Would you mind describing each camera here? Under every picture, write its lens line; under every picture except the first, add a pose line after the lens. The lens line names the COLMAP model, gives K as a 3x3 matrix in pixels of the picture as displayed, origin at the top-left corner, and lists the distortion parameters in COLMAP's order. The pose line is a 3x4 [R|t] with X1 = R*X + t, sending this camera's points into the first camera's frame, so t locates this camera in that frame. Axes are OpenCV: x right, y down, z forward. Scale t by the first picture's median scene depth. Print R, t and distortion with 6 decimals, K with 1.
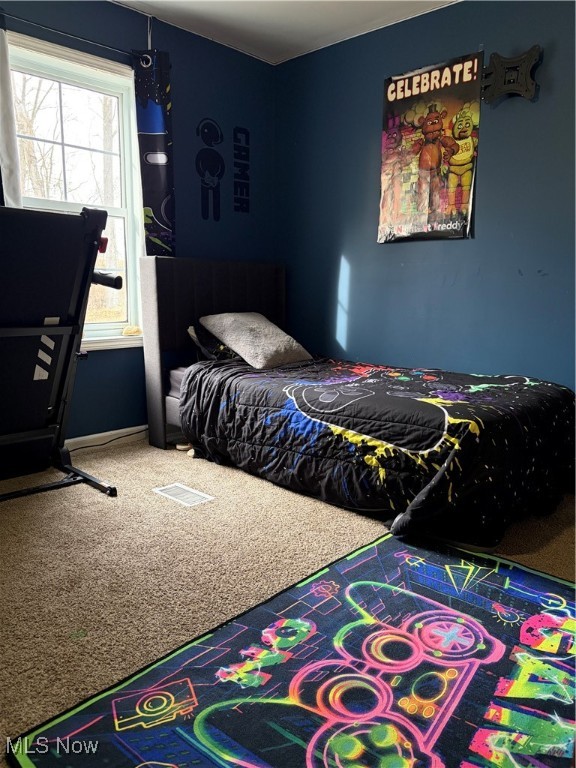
lens RADIAL K [[575.7, 0, 288.0], [0, 575.7, 384.0], [0, 0, 1]] dist [0.052881, -0.070058]
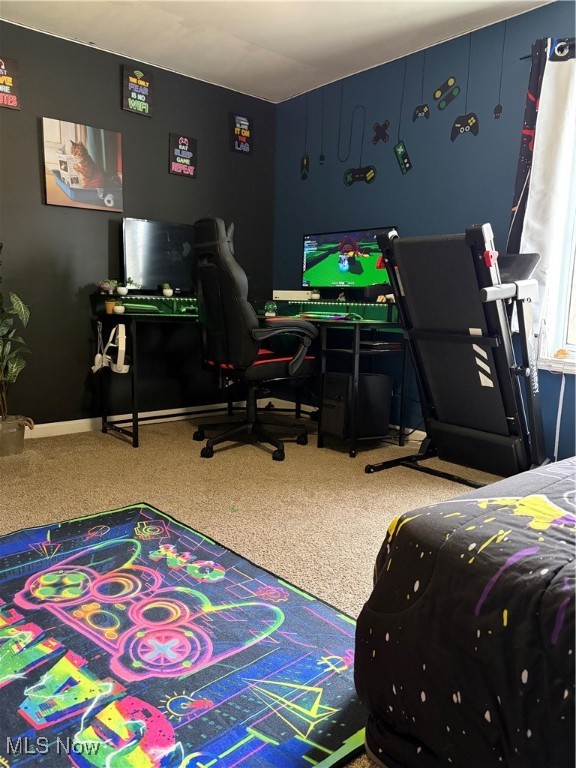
lens RADIAL K [[575.7, 0, 288.0], [0, 575.7, 384.0], [0, 0, 1]] dist [0.052881, -0.070058]
pose [[-0.092683, 0.128167, -0.987412, 1.218227], [-0.191191, 0.970936, 0.143974, -0.173834], [0.977167, 0.202129, -0.065485, 1.250905]]
